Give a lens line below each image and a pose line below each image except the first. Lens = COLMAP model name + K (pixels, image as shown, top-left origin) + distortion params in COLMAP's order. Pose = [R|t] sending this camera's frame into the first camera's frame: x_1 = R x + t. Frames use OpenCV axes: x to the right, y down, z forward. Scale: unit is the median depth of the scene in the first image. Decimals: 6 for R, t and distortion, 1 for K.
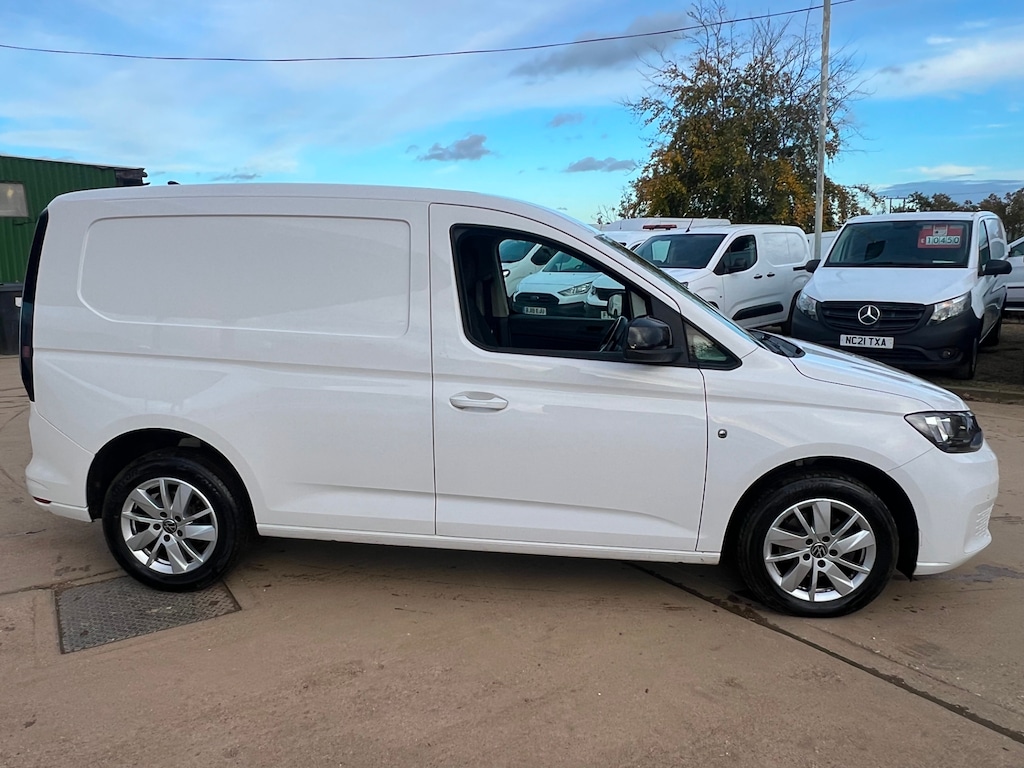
lens RADIAL K [[756.3, 0, 512.8], [0, 756.3, 381.3], [0, 0, 1]] dist [-0.002578, 0.000237]
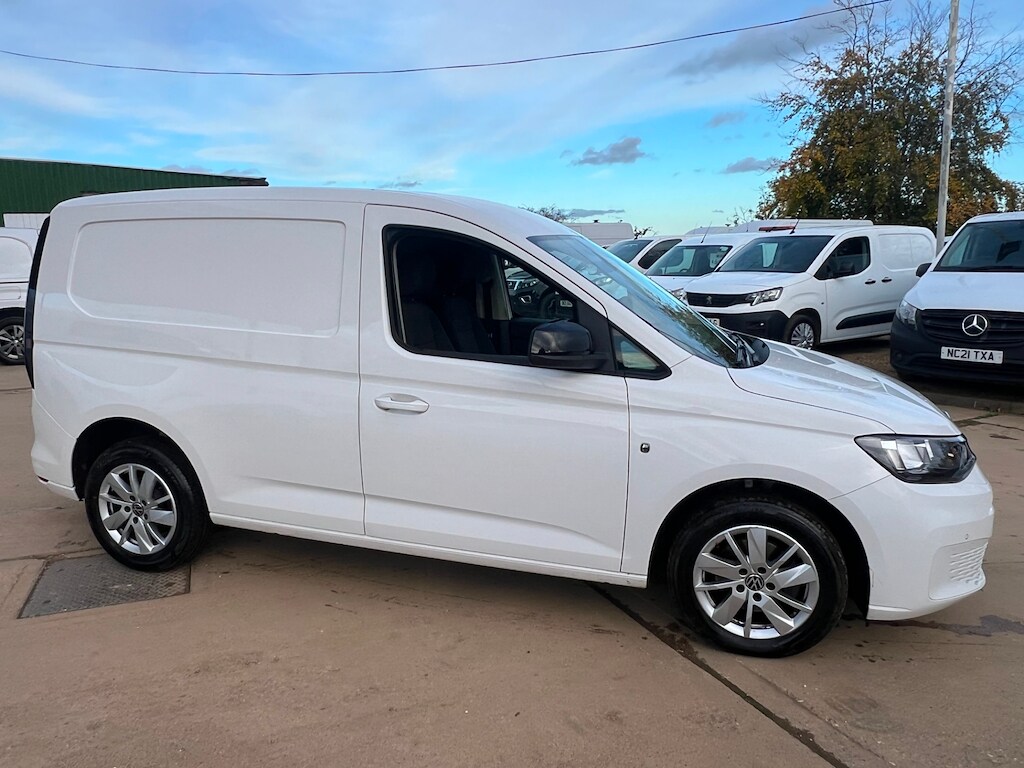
lens RADIAL K [[756.3, 0, 512.0], [0, 756.3, 382.9], [0, 0, 1]] dist [-0.002578, 0.000237]
pose [[0.980429, 0.032188, -0.194223, 0.268147], [-0.032819, 0.999461, -0.000033, -0.004709], [0.194117, 0.006407, 0.980957, 0.051176]]
